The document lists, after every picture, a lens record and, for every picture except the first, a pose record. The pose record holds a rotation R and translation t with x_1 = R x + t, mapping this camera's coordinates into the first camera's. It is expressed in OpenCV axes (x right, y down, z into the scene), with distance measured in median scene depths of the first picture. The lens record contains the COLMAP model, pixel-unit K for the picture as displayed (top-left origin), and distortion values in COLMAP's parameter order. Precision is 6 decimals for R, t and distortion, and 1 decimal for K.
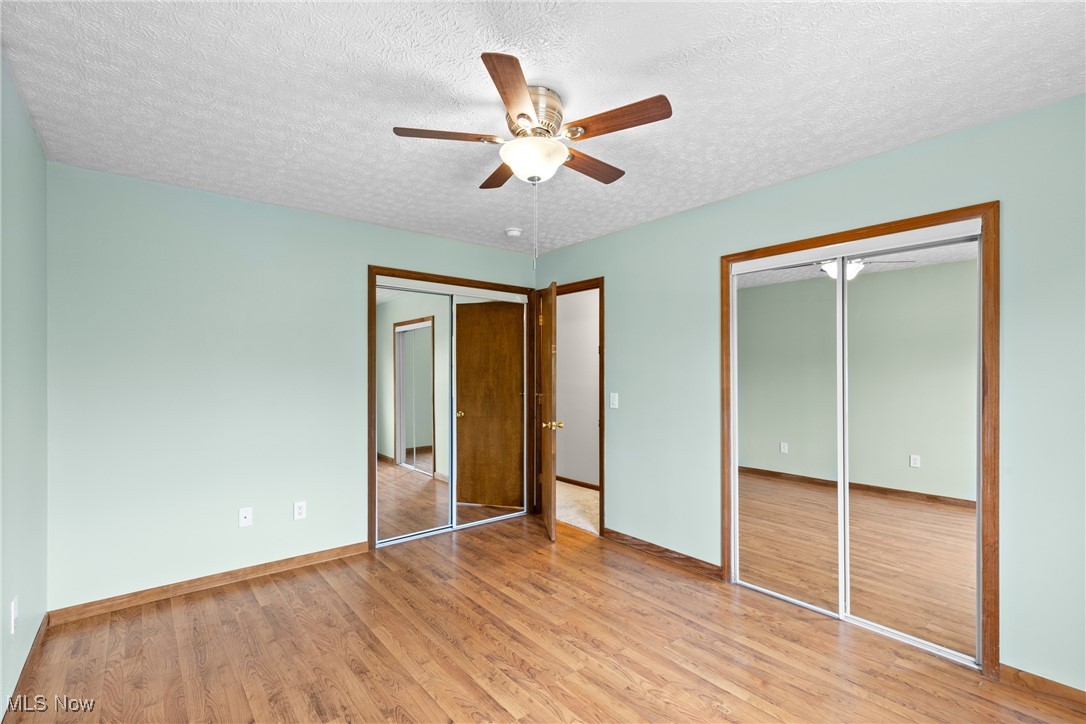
lens RADIAL K [[493.4, 0, 545.7], [0, 493.4, 368.5], [0, 0, 1]] dist [0.009533, -0.002413]
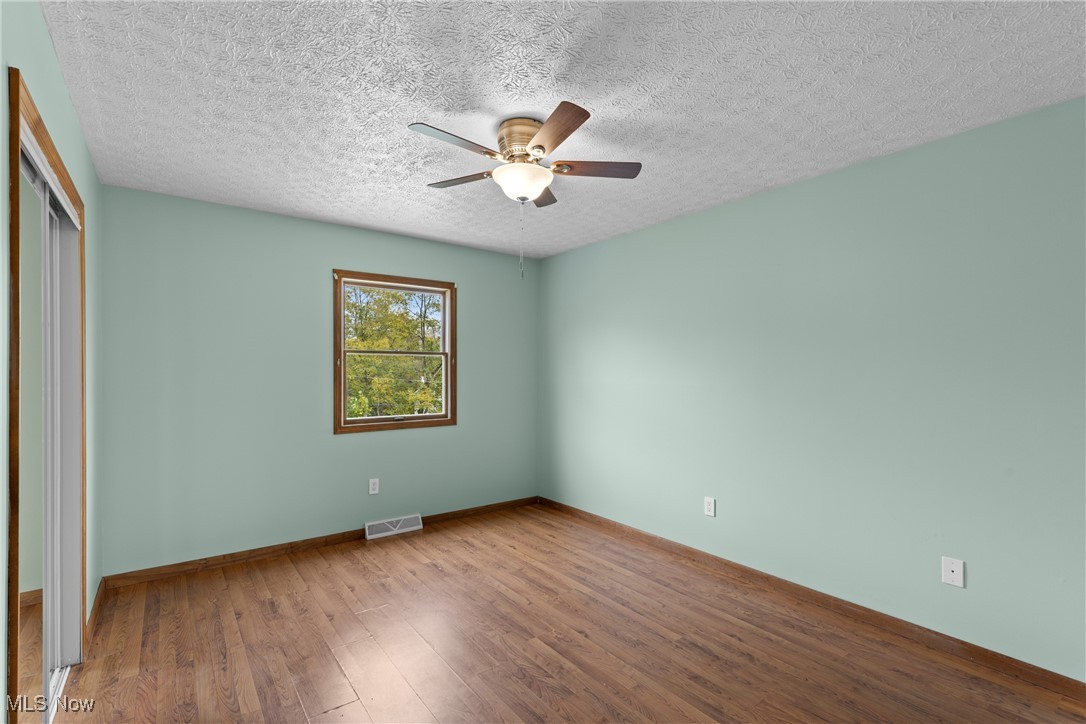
lens RADIAL K [[493.4, 0, 541.6], [0, 493.4, 369.8], [0, 0, 1]] dist [0.009533, -0.002413]
pose [[-0.998910, -0.002529, 0.046618, -0.113541], [-0.002920, 0.999961, -0.008326, 0.016576], [-0.046596, -0.008453, -0.998878, 1.993362]]
